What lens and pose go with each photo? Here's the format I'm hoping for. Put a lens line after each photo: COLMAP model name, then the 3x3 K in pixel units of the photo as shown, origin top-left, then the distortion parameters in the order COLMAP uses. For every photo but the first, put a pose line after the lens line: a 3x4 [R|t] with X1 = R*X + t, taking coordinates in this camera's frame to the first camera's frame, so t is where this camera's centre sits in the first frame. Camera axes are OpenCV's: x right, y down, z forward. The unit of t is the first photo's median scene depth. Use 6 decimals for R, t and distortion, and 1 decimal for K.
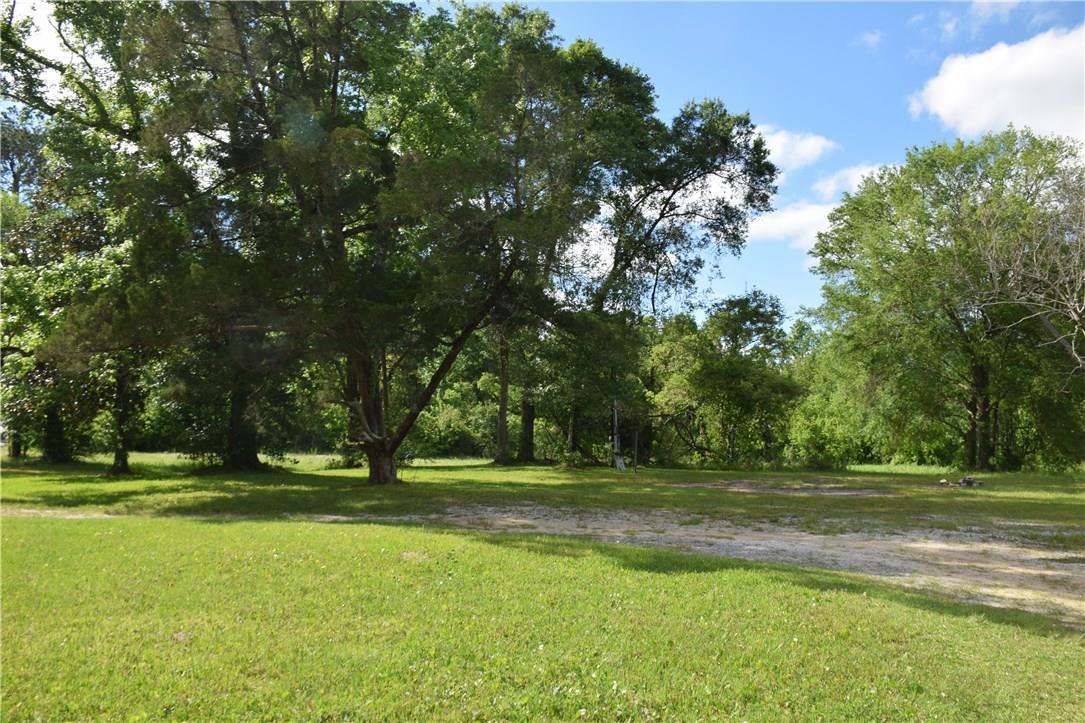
lens RADIAL K [[866.7, 0, 531.8], [0, 866.7, 388.7], [0, 0, 1]] dist [-0.144632, 0.116076]
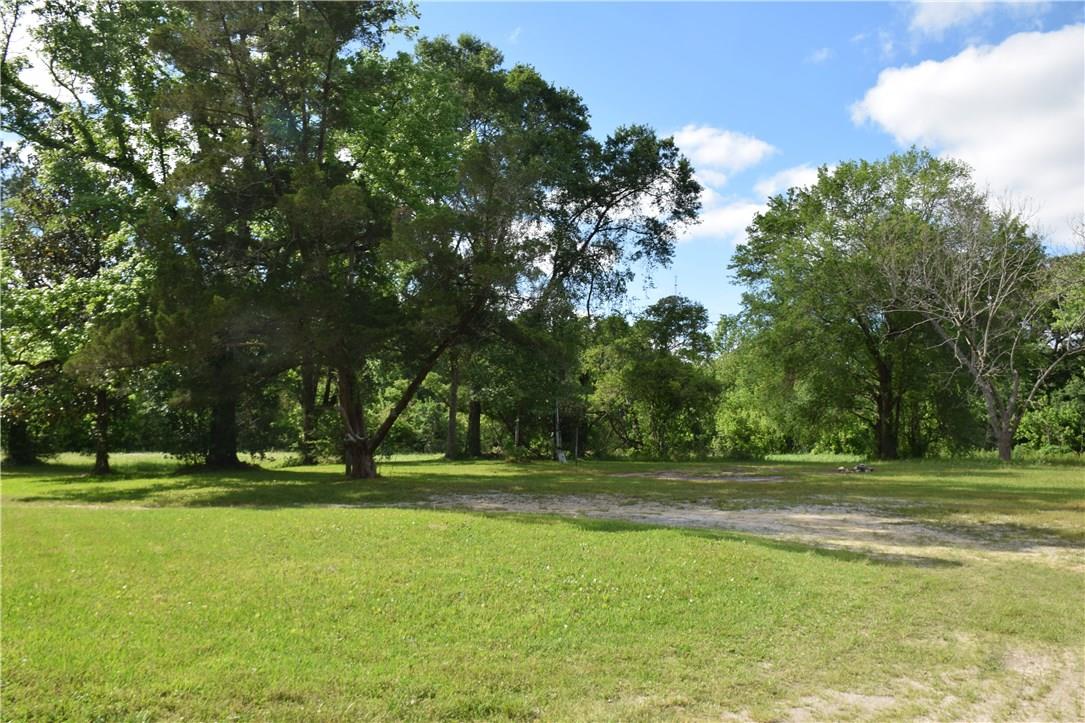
lens RADIAL K [[866.7, 0, 531.8], [0, 866.7, 388.7], [0, 0, 1]] dist [-0.144632, 0.116076]
pose [[0.996888, -0.009805, 0.078214, -0.020209], [0.009208, 0.999926, 0.007996, -0.009375], [-0.078287, -0.007251, 0.996905, -0.095103]]
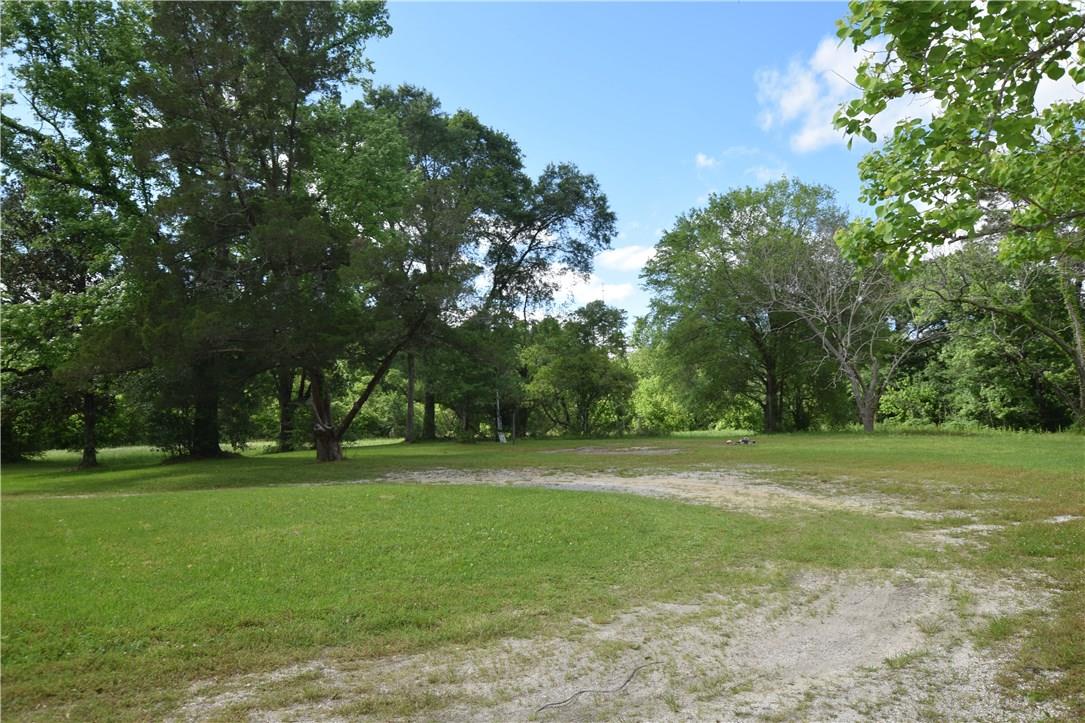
lens RADIAL K [[733.3, 0, 547.2], [0, 733.3, 358.5], [0, 0, 1]] dist [0.008709, 0.005374]
pose [[0.985927, -0.027559, 0.164892, -0.011987], [0.031138, 0.999331, -0.019158, -0.011262], [-0.164253, 0.024022, 0.986126, -0.122595]]
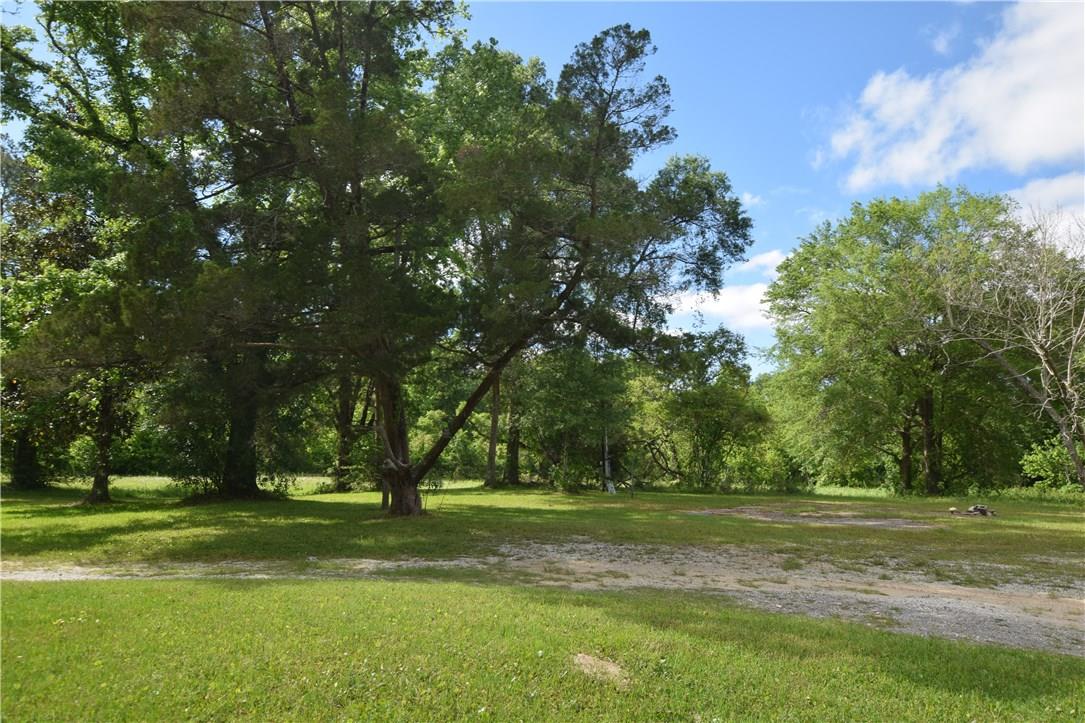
lens RADIAL K [[727.4, 0, 559.8], [0, 727.4, 365.3], [0, 0, 1]] dist [0.001507, 0.000109]
pose [[0.994334, 0.015863, 0.105113, -0.049899], [-0.008217, 0.997315, -0.072775, 0.002263], [-0.105985, 0.071499, 0.991794, 0.099042]]
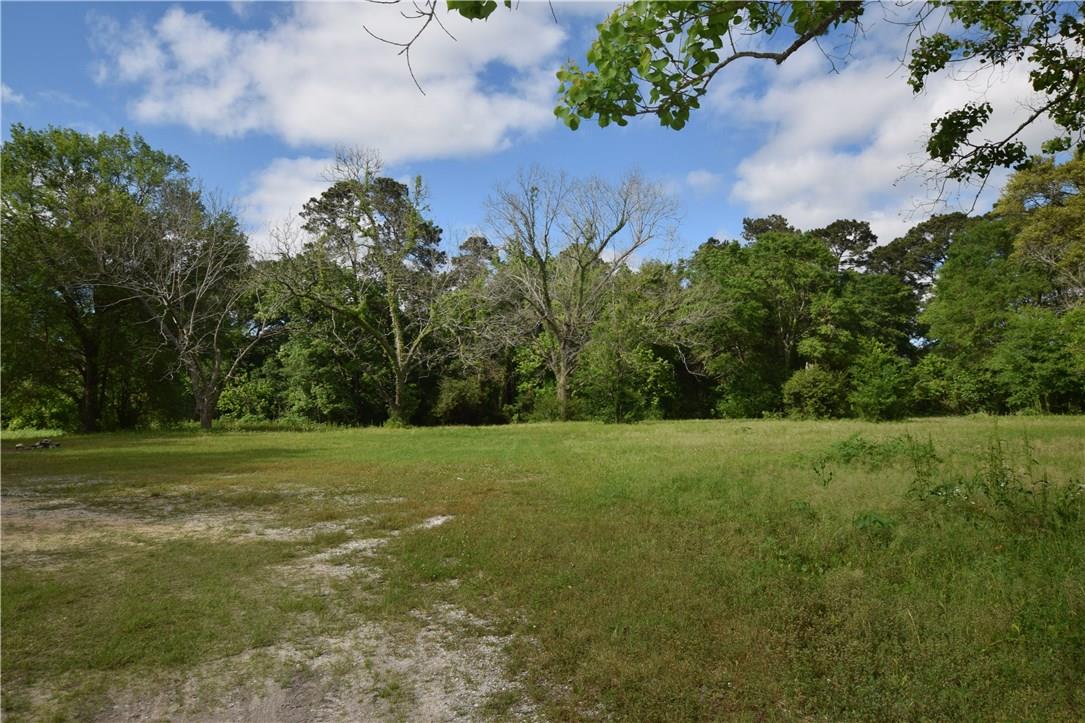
lens RADIAL K [[733.3, 0, 547.2], [0, 733.3, 358.5], [0, 0, 1]] dist [0.008709, 0.005374]
pose [[0.528635, 0.021667, 0.848573, 0.028431], [-0.022894, 0.999674, -0.011263, -0.003857], [-0.848540, -0.013473, 0.528959, -0.046661]]
